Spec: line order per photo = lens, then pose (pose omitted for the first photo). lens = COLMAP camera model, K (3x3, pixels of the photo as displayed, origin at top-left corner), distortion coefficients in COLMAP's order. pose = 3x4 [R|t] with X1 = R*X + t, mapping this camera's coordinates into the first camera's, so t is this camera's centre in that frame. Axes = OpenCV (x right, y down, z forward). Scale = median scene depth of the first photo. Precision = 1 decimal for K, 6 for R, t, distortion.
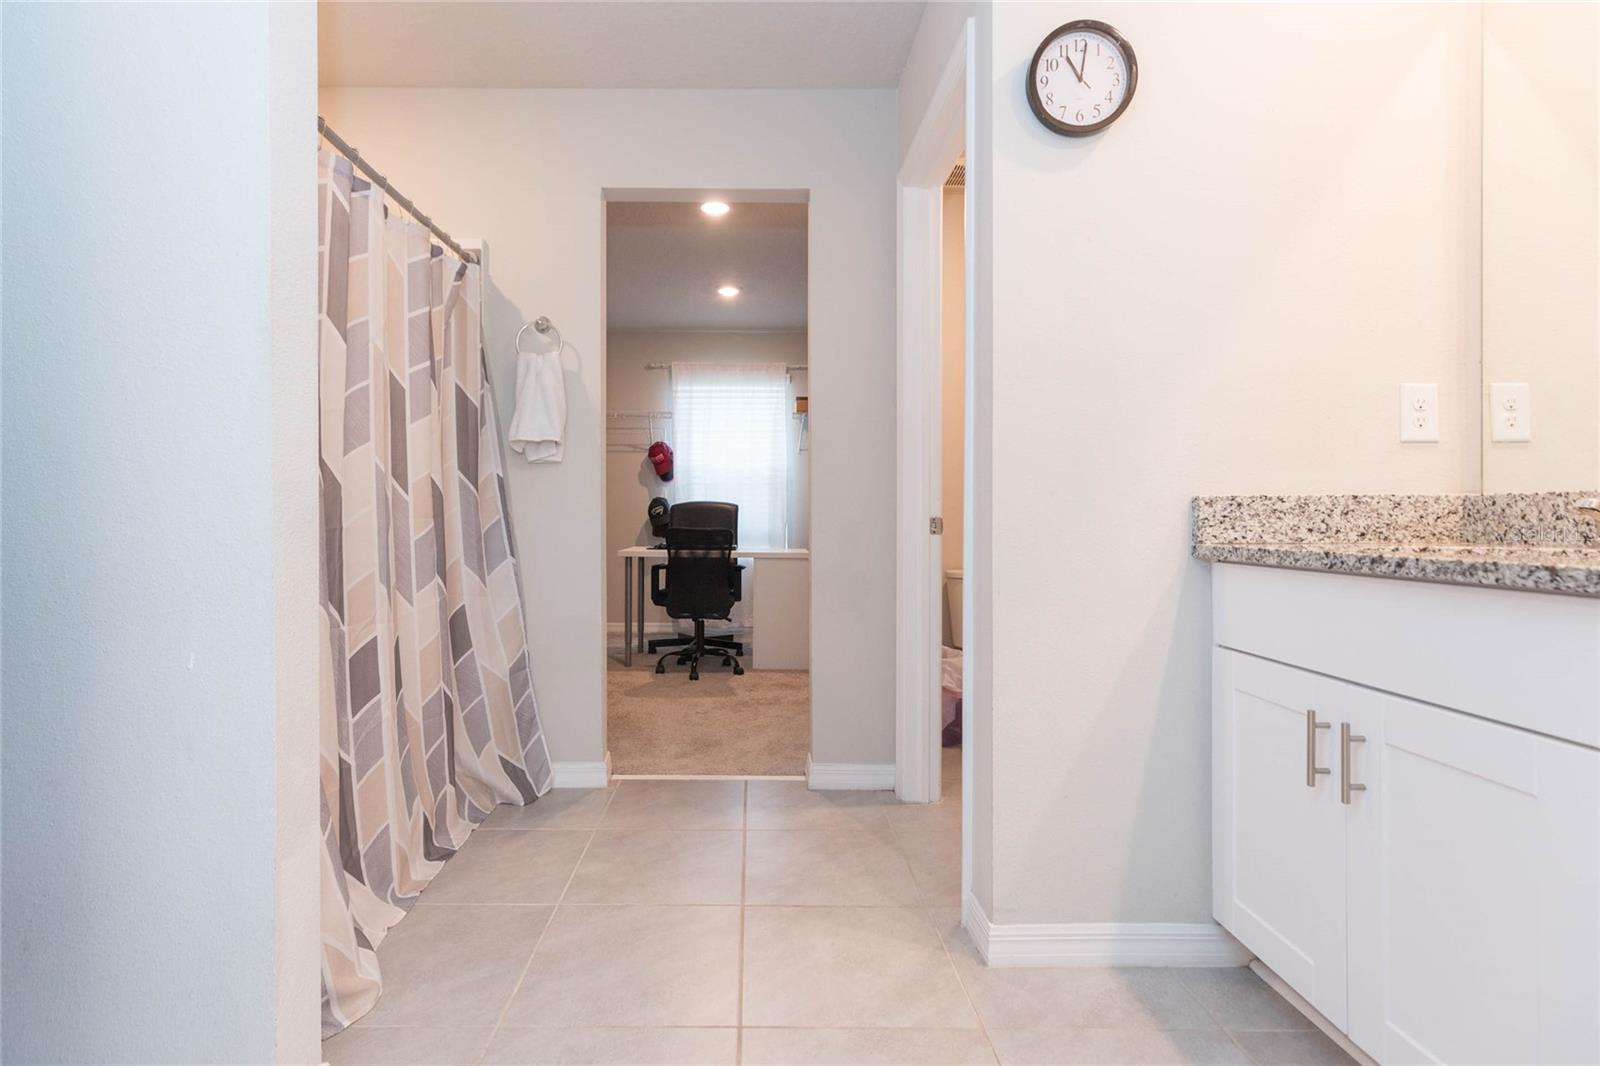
lens RADIAL K [[772.9, 0, 750.9], [0, 772.9, 517.9], [0, 0, 1]] dist [0.003694, -0.000140]
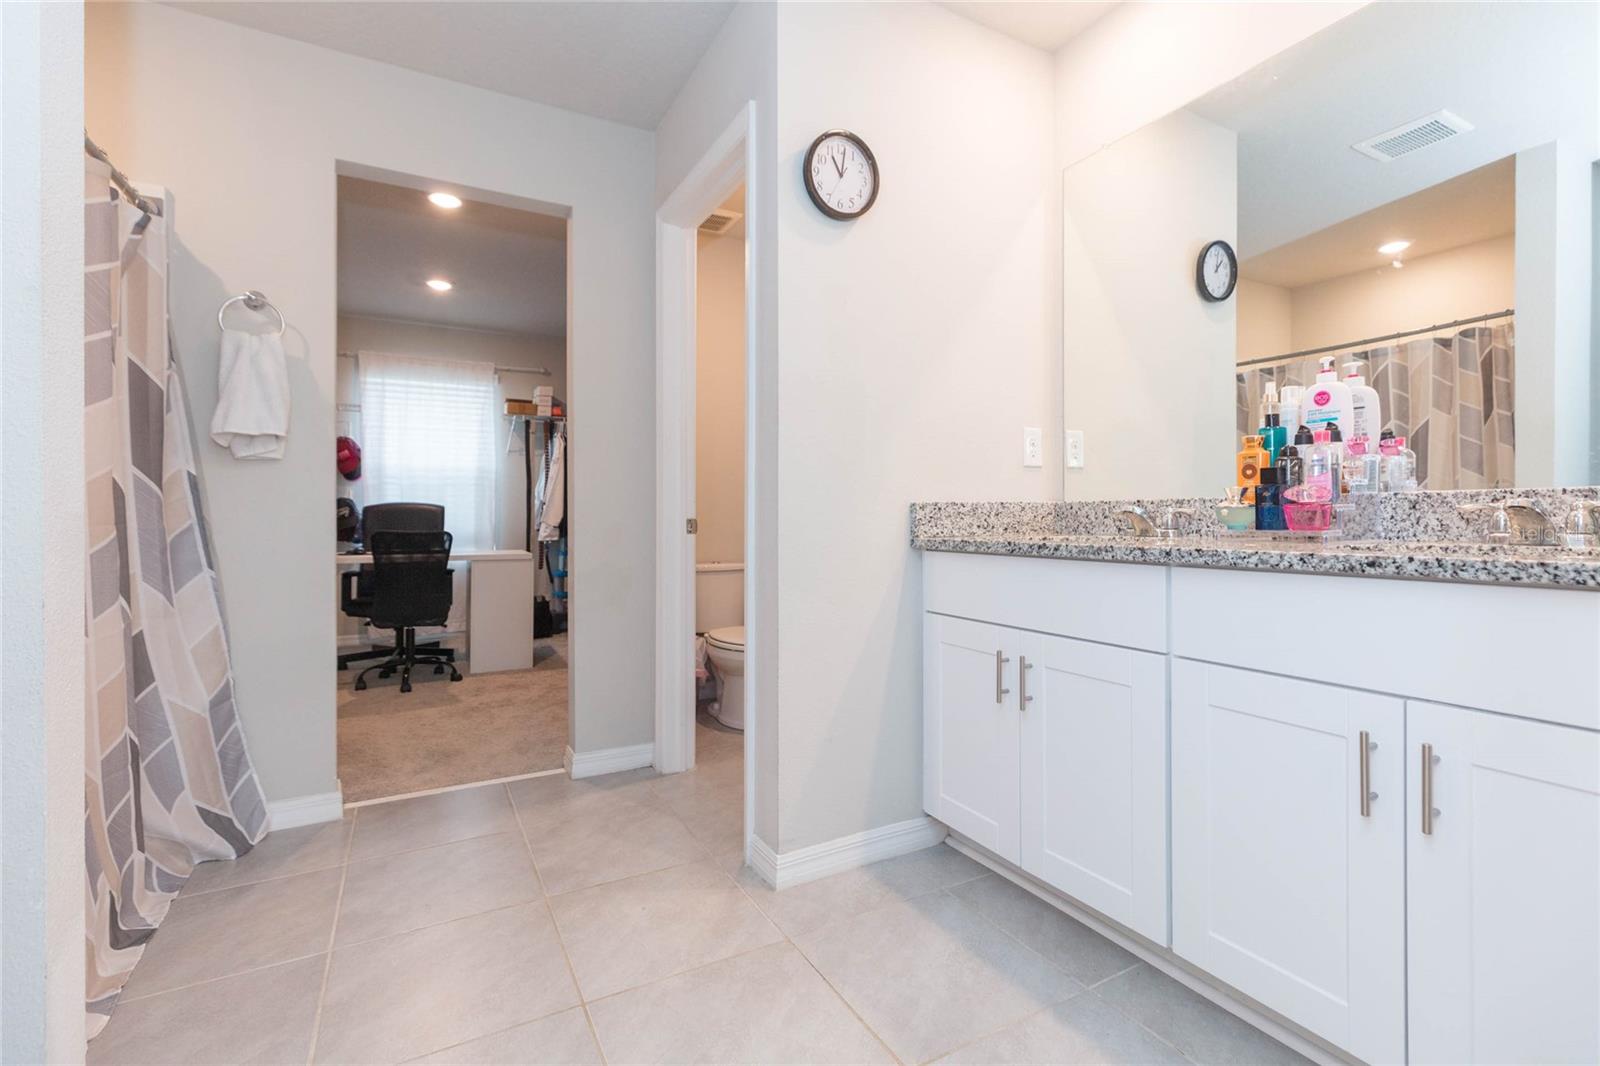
lens RADIAL K [[716.1, 0, 805.4], [0, 716.1, 516.5], [0, 0, 1]] dist [0.001119, 0.000195]
pose [[0.875822, -0.006459, 0.482591, -0.121477], [0.006932, 0.999976, 0.000803, -0.003767], [-0.482585, 0.002642, 0.875845, -0.002562]]
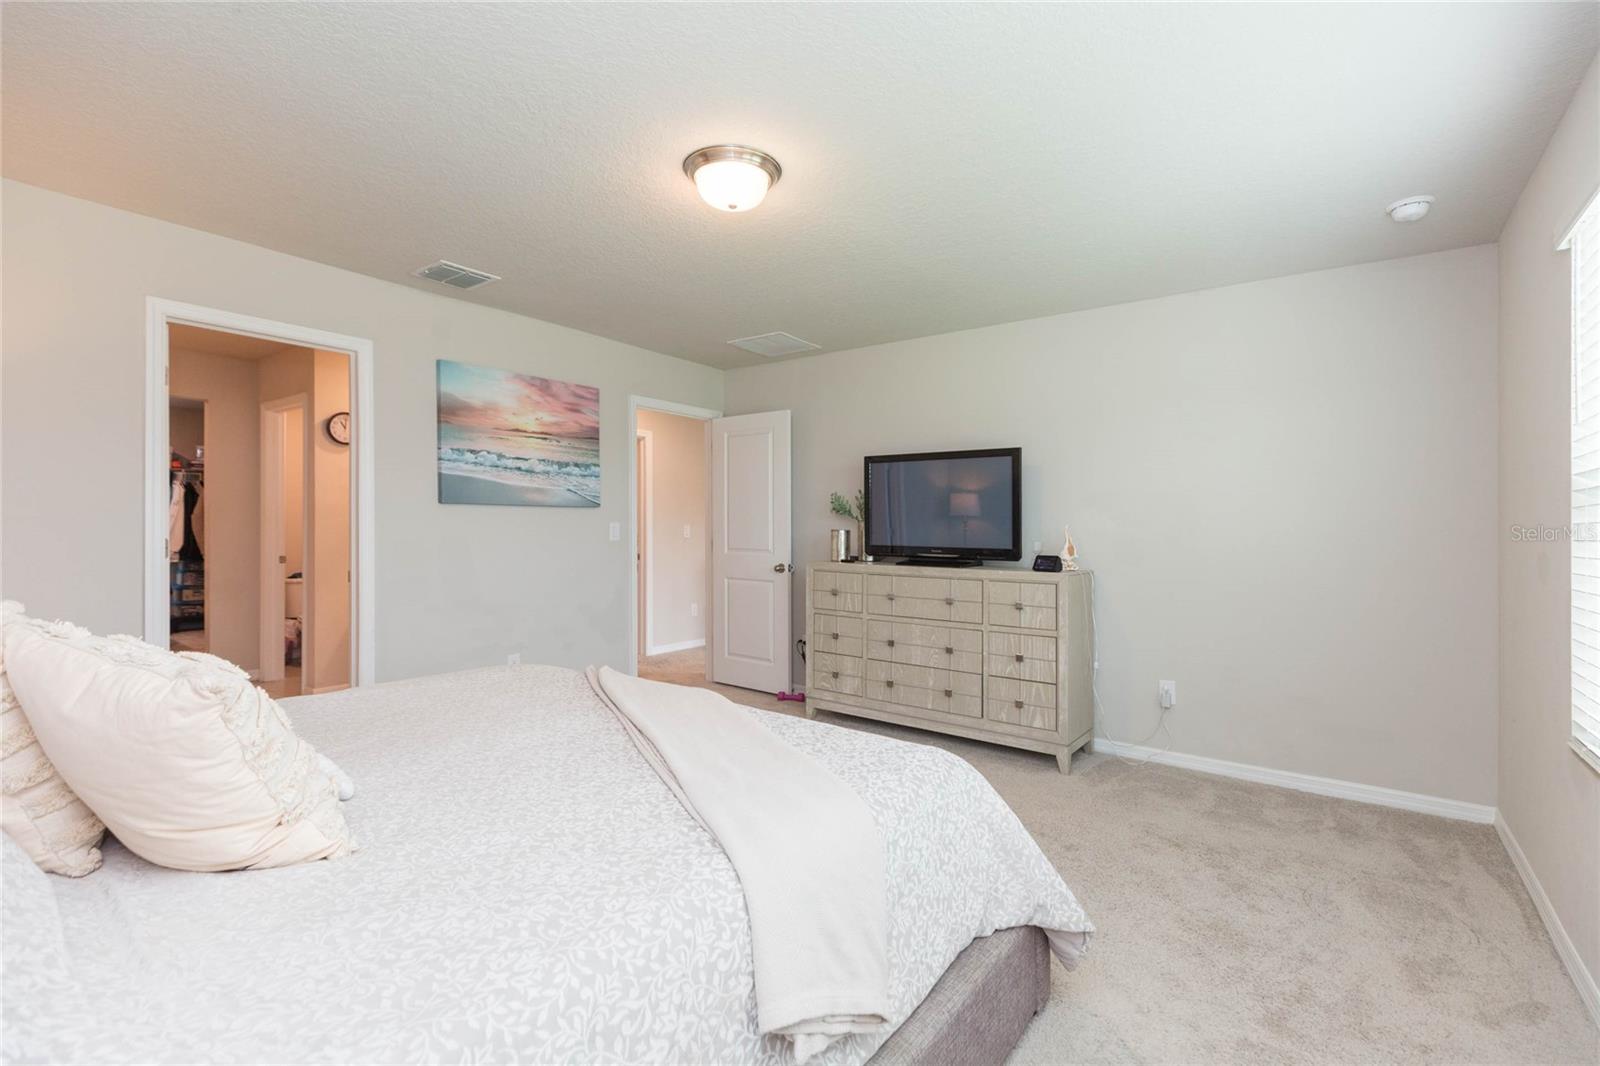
lens RADIAL K [[716.1, 0, 805.4], [0, 716.1, 516.5], [0, 0, 1]] dist [0.001119, 0.000195]
pose [[0.604604, 0.004113, 0.796516, -0.496606], [0.000286, 0.999985, -0.005380, -0.102643], [-0.796526, 0.003481, 0.604594, -1.457088]]
